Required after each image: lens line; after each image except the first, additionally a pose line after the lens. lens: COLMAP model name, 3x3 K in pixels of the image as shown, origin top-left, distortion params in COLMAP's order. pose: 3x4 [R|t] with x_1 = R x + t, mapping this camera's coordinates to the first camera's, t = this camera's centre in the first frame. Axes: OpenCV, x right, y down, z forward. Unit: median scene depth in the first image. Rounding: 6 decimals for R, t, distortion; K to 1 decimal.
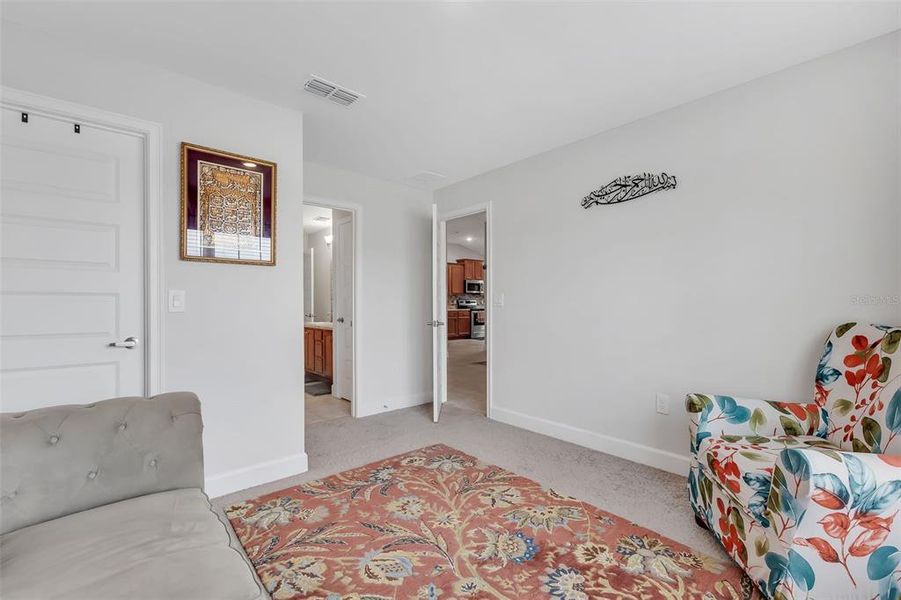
lens RADIAL K [[405.6, 0, 457.4], [0, 405.6, 299.4], [0, 0, 1]] dist [0.001831, 0.000029]
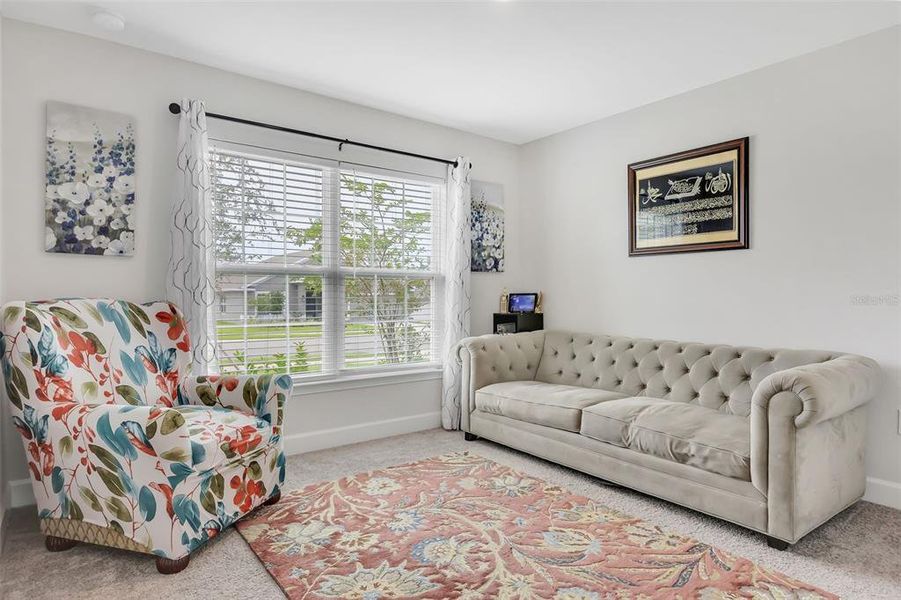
lens RADIAL K [[521.9, 0, 470.1], [0, 521.9, 300.9], [0, 0, 1]] dist [-0.002447, -0.001350]
pose [[-0.999083, 0.001124, 0.042807, 0.018039], [0.001312, 0.999990, 0.004370, 0.057367], [-0.042802, 0.004422, -0.999074, 2.245601]]
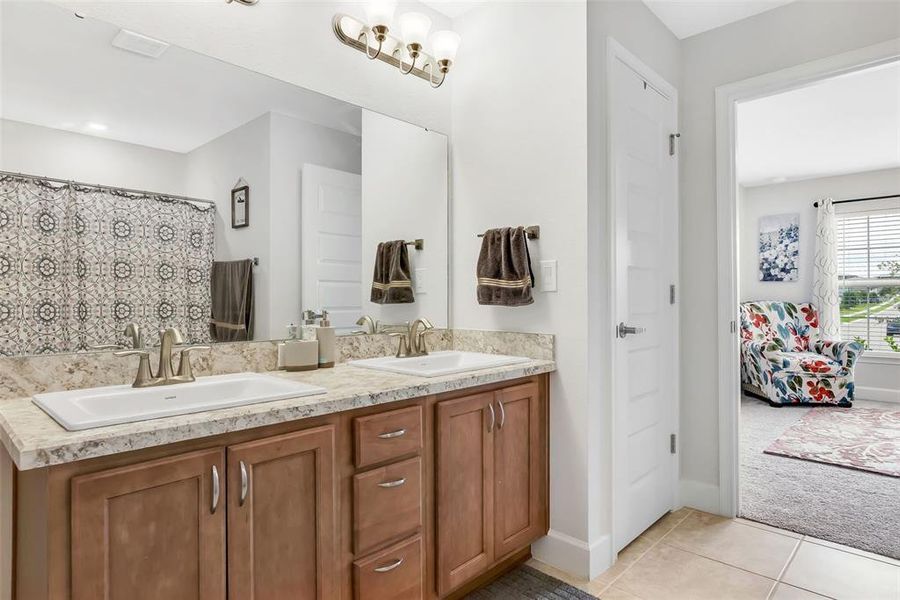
lens RADIAL K [[505.9, 0, 450.0], [0, 505.9, 300.0], [0, 0, 1]] dist [-0.006453, -0.001278]
pose [[-0.094759, 0.002039, 0.995498, -1.879425], [-0.008591, 0.999959, -0.002866, 0.076500], [-0.995463, -0.008824, -0.094738, 3.198407]]
